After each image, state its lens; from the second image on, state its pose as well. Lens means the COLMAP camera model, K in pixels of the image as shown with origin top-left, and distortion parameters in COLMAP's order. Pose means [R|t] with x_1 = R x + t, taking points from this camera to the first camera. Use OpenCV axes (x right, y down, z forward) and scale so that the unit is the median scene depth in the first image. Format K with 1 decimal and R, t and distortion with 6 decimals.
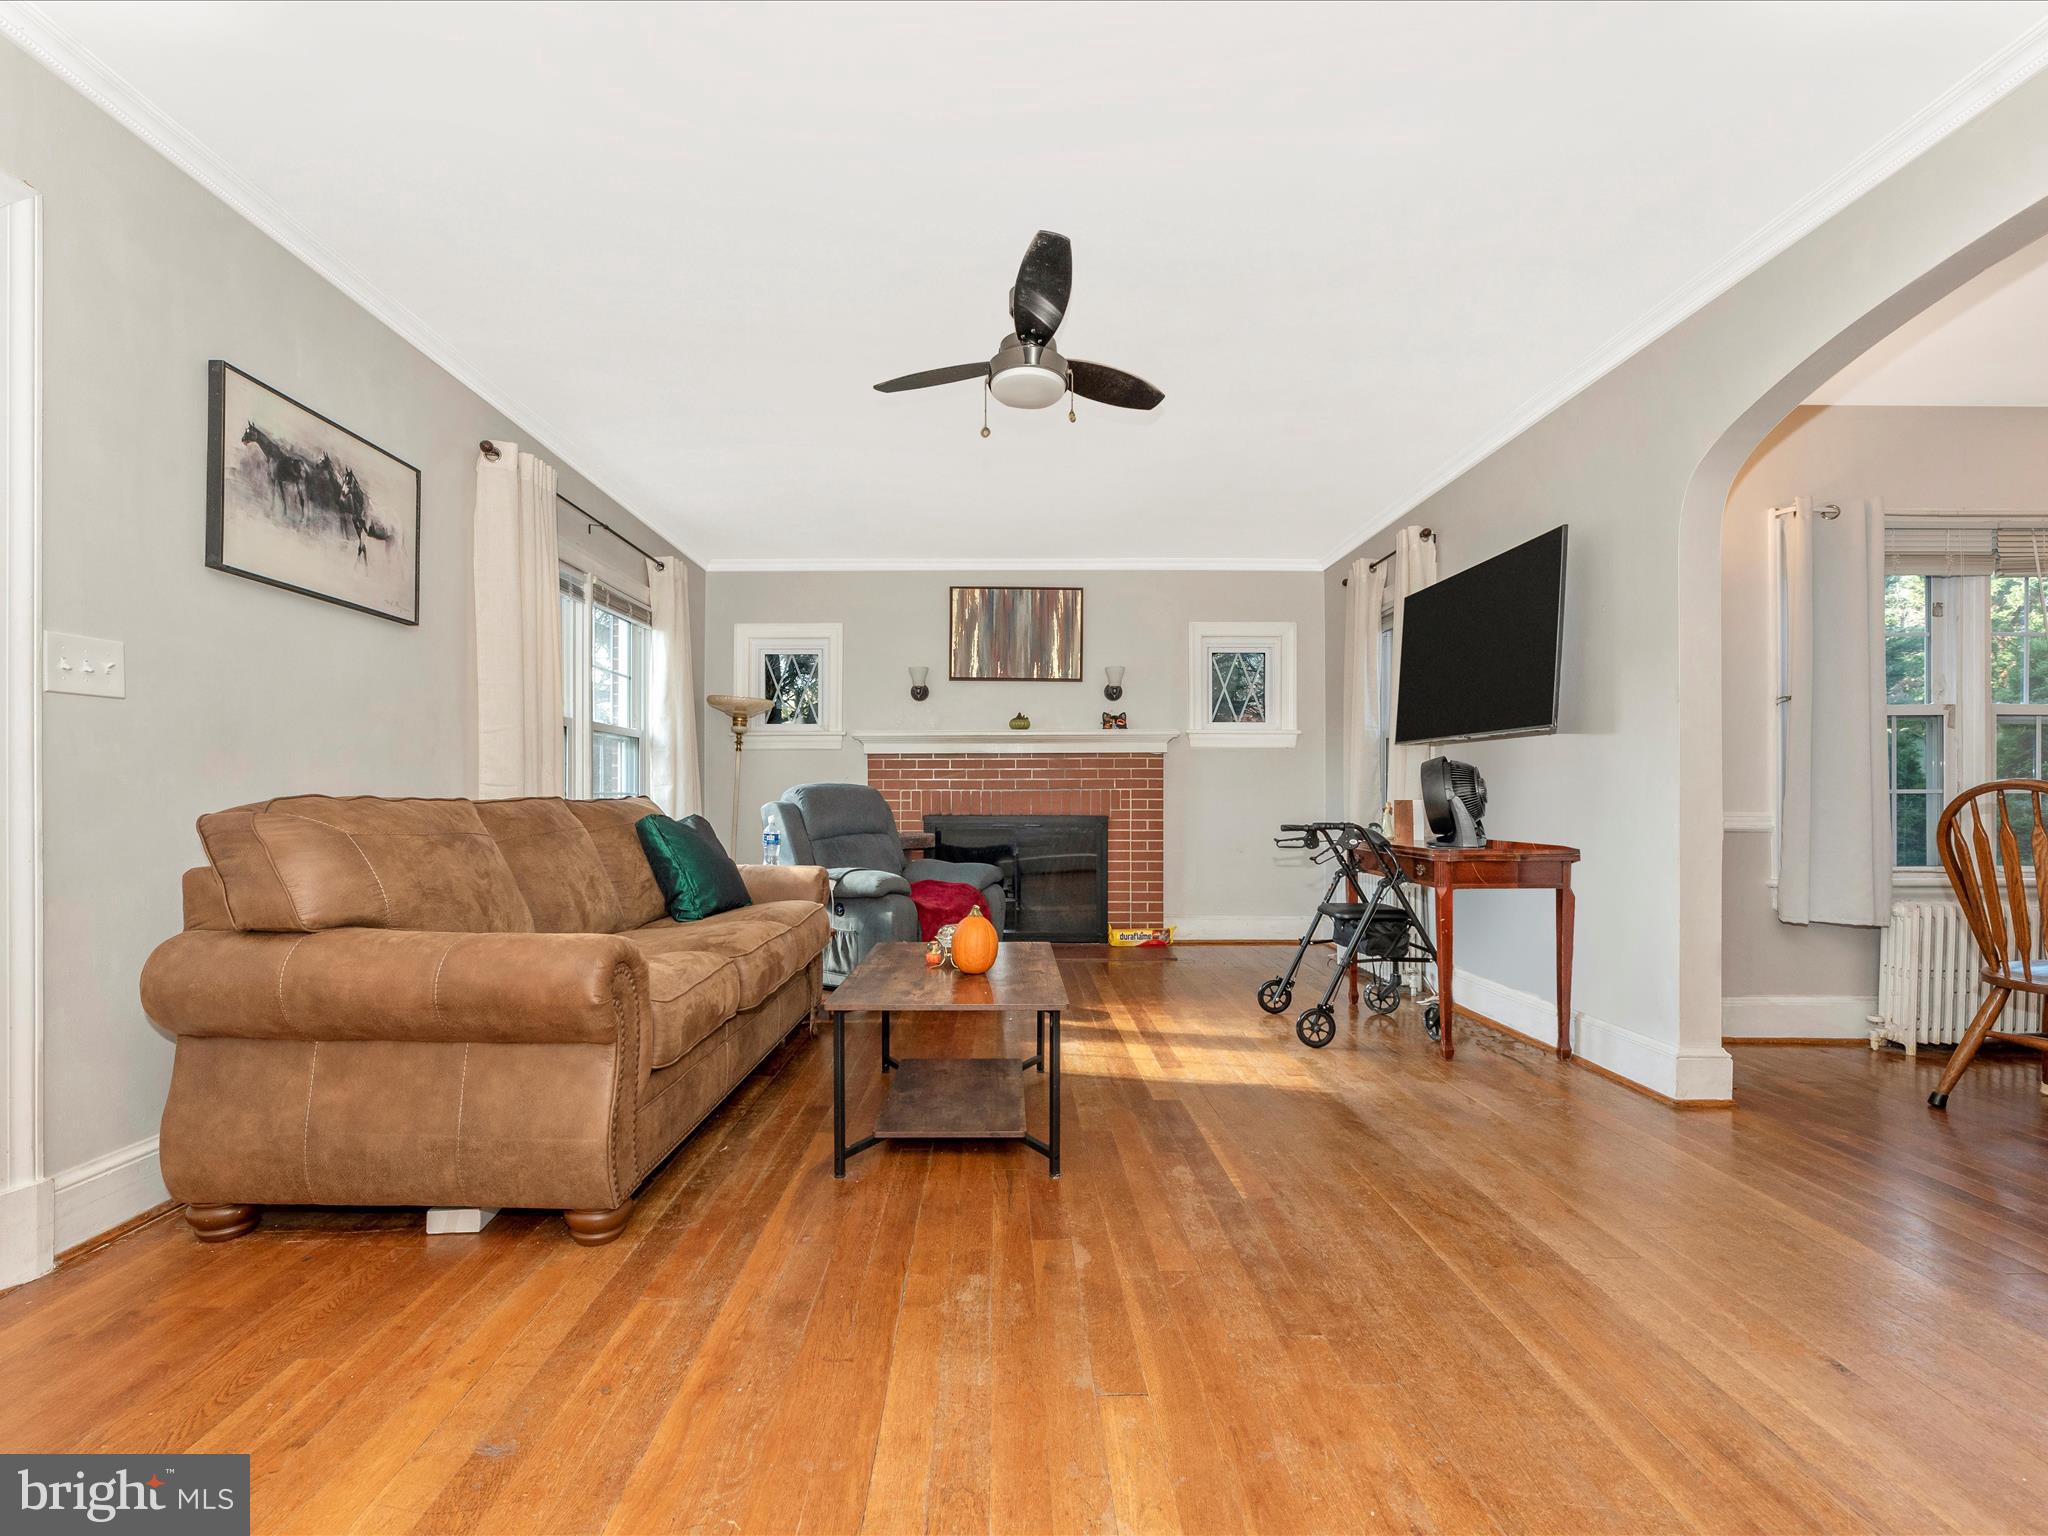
lens RADIAL K [[951.5, 0, 1020.1], [0, 951.5, 791.7], [0, 0, 1]] dist [-0.001929, 0.000823]
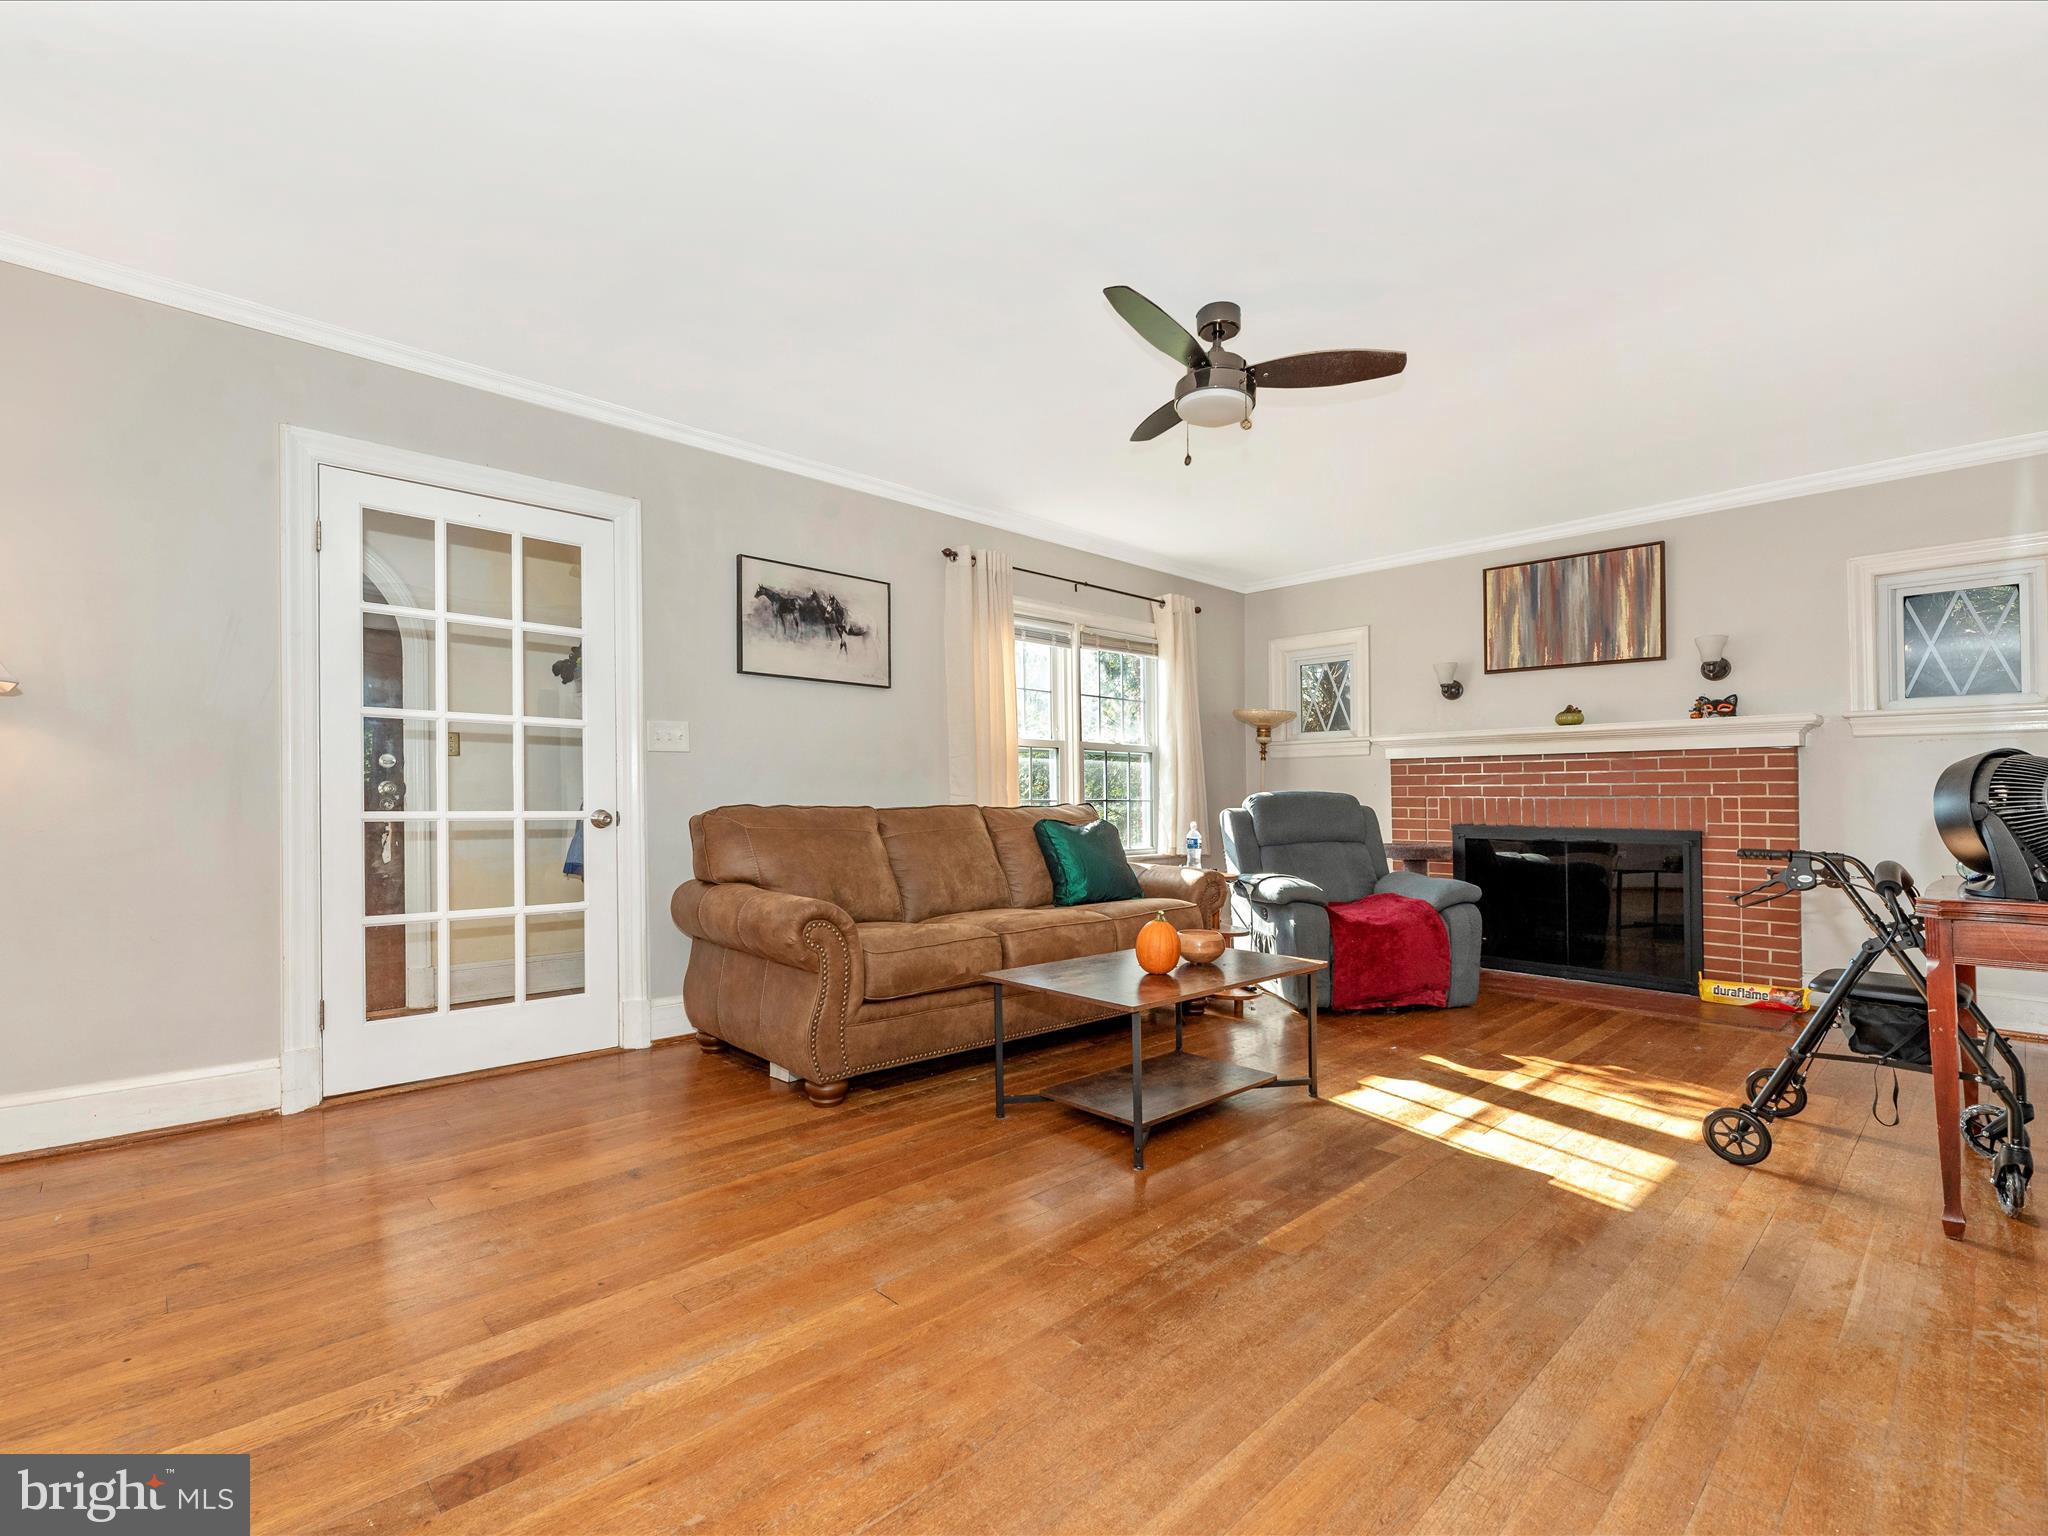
lens RADIAL K [[972.1, 0, 1047.5], [0, 972.1, 788.9], [0, 0, 1]] dist [0.010621, 0.000137]
pose [[0.677706, -0.003614, -0.735324, 0.458564], [0.001205, 0.999992, -0.003804, -0.009211], [0.735332, 0.001692, 0.677705, 0.112799]]
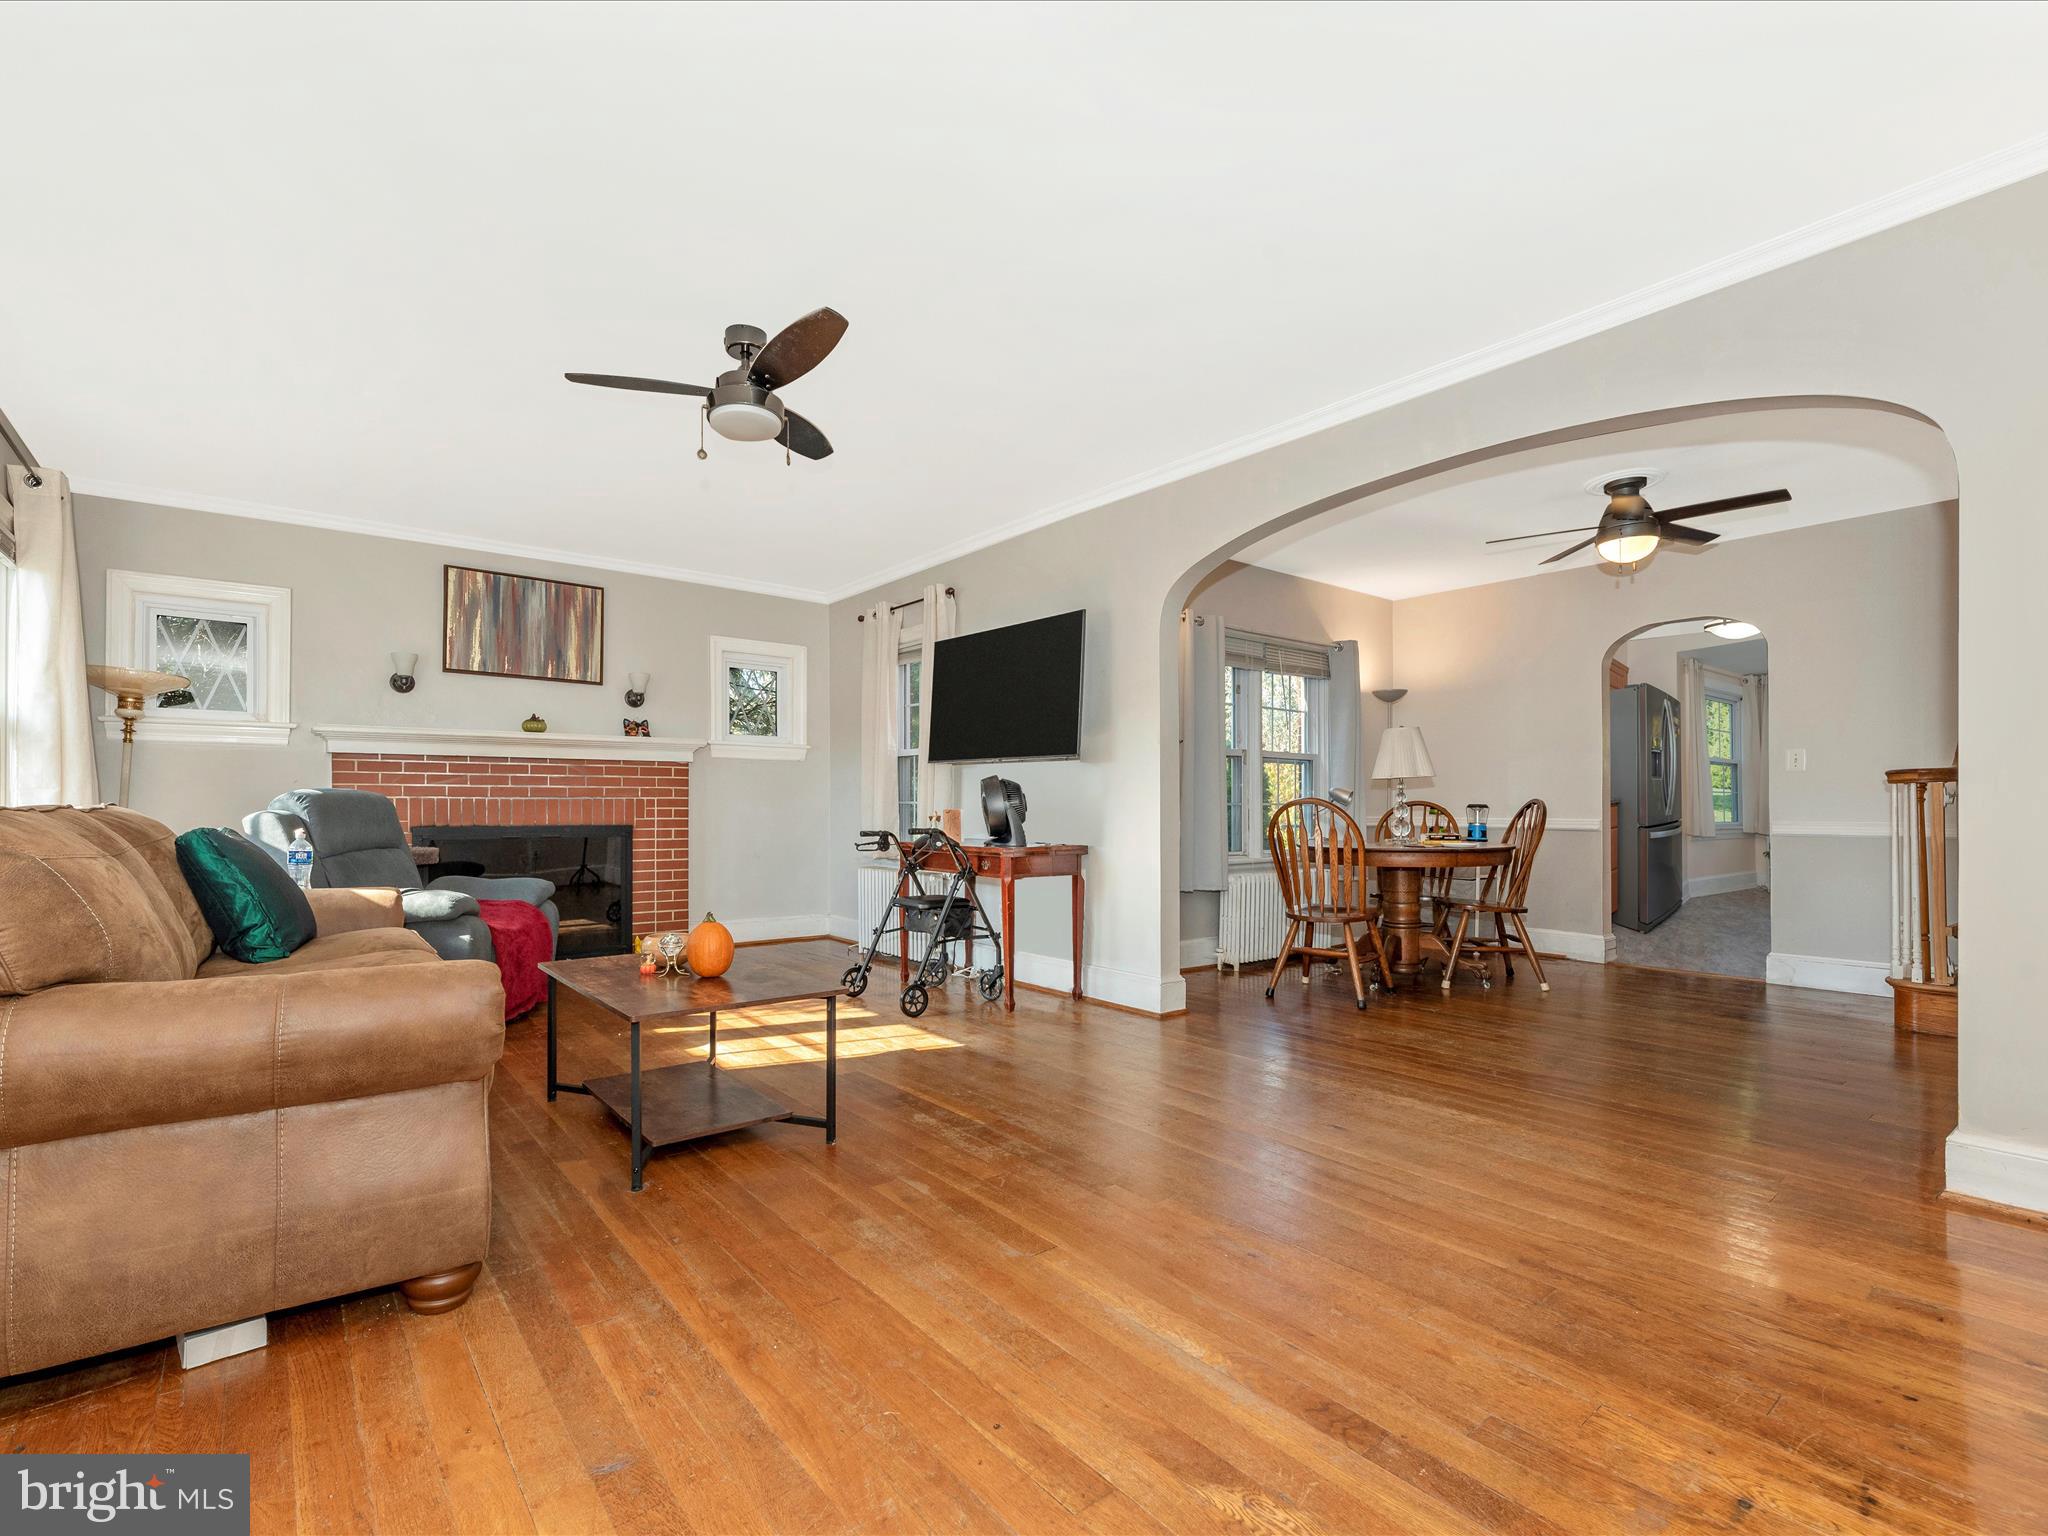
lens RADIAL K [[928.2, 0, 1028.9], [0, 928.2, 799.0], [0, 0, 1]] dist [0.002450, 0.000256]
pose [[0.788198, 0.007184, 0.615380, -0.253006], [-0.006820, 0.999972, -0.002938, -0.001976], [-0.615385, -0.001881, 0.788225, -0.004396]]
